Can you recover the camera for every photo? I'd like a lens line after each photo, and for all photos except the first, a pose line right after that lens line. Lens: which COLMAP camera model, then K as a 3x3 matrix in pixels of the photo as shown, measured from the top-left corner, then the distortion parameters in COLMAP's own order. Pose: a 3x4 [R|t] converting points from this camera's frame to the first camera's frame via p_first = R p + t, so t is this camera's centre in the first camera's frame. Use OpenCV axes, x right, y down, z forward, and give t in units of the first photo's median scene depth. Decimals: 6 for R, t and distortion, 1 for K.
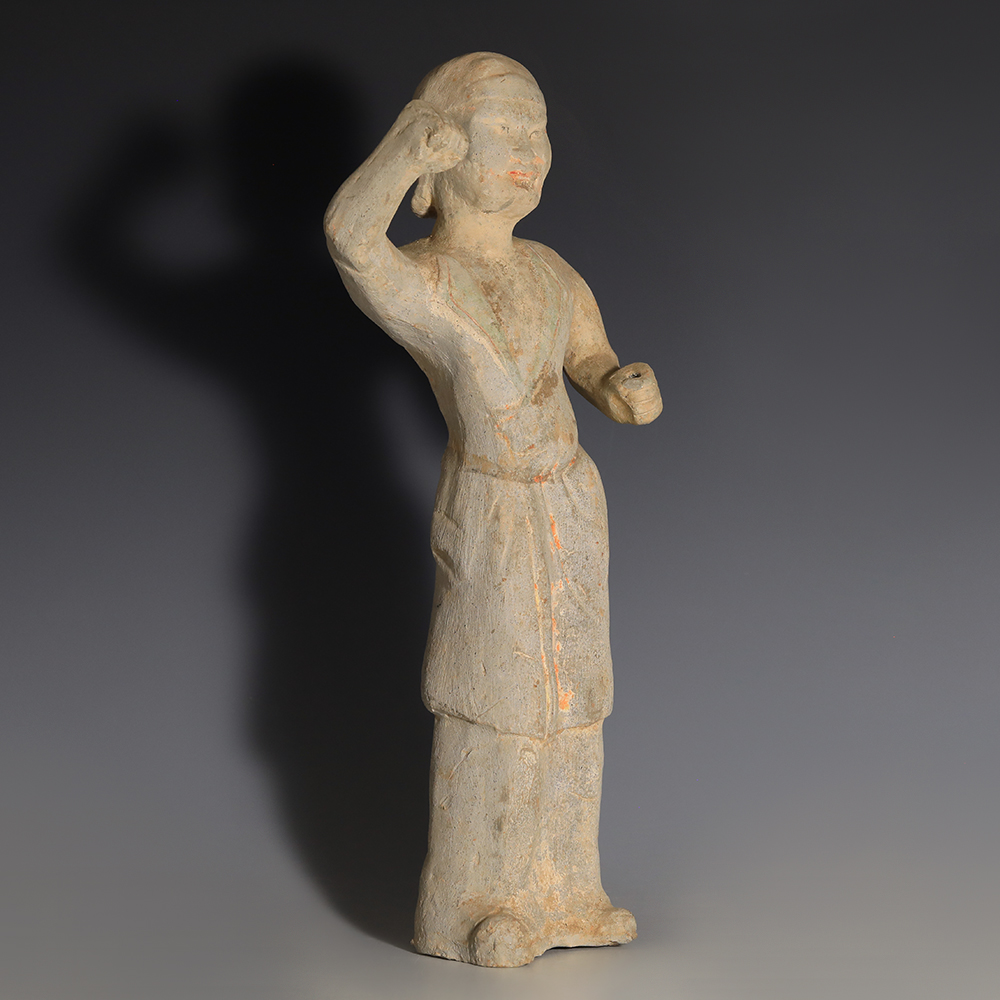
lens RADIAL K [[3444.7, 0, 500.0], [0, 3444.7, 498.8], [0, 0, 1]] dist [0.055127, 0.000000]
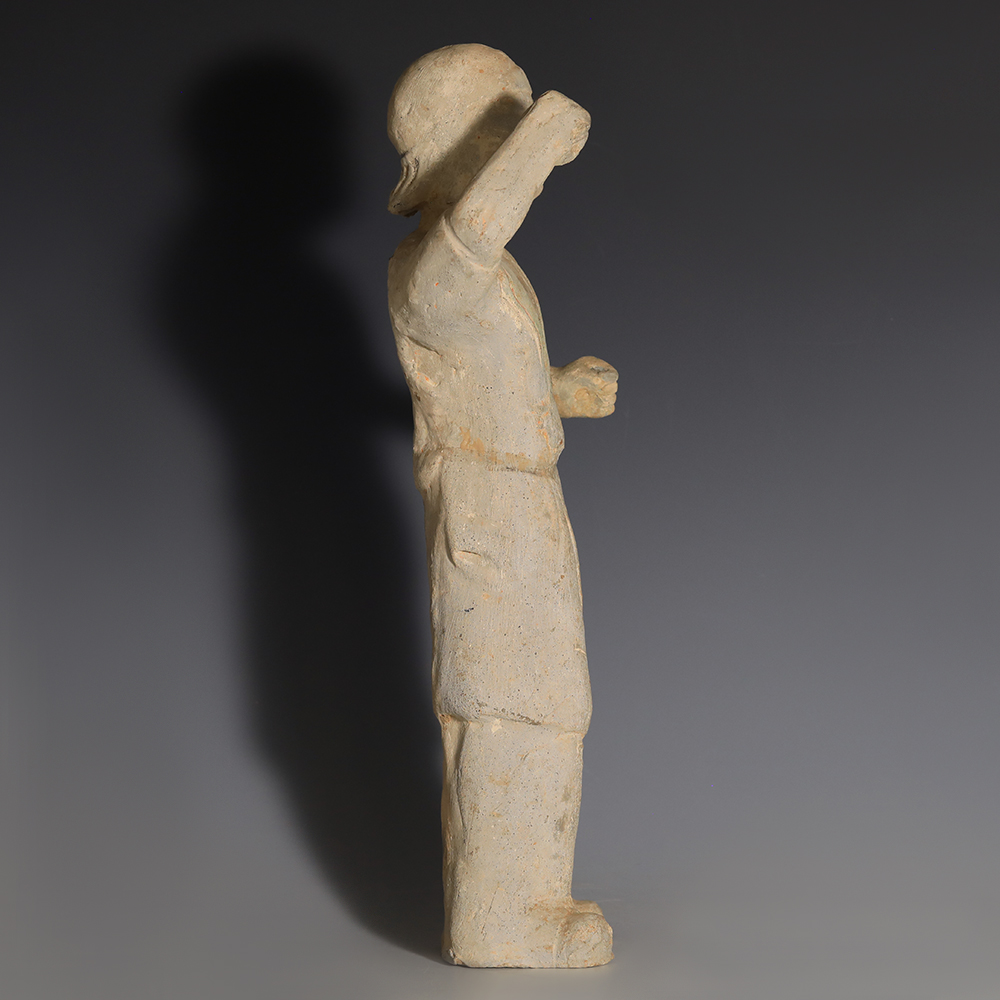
lens RADIAL K [[3444.7, 0, 500.3], [0, 3444.7, 501.1], [0, 0, 1]] dist [0.055127, 0.000000]
pose [[0.844513, -0.054776, 0.532727, -0.536324], [0.058289, 0.998247, 0.010237, -0.009311], [-0.532354, 0.022407, 0.846225, 0.170523]]
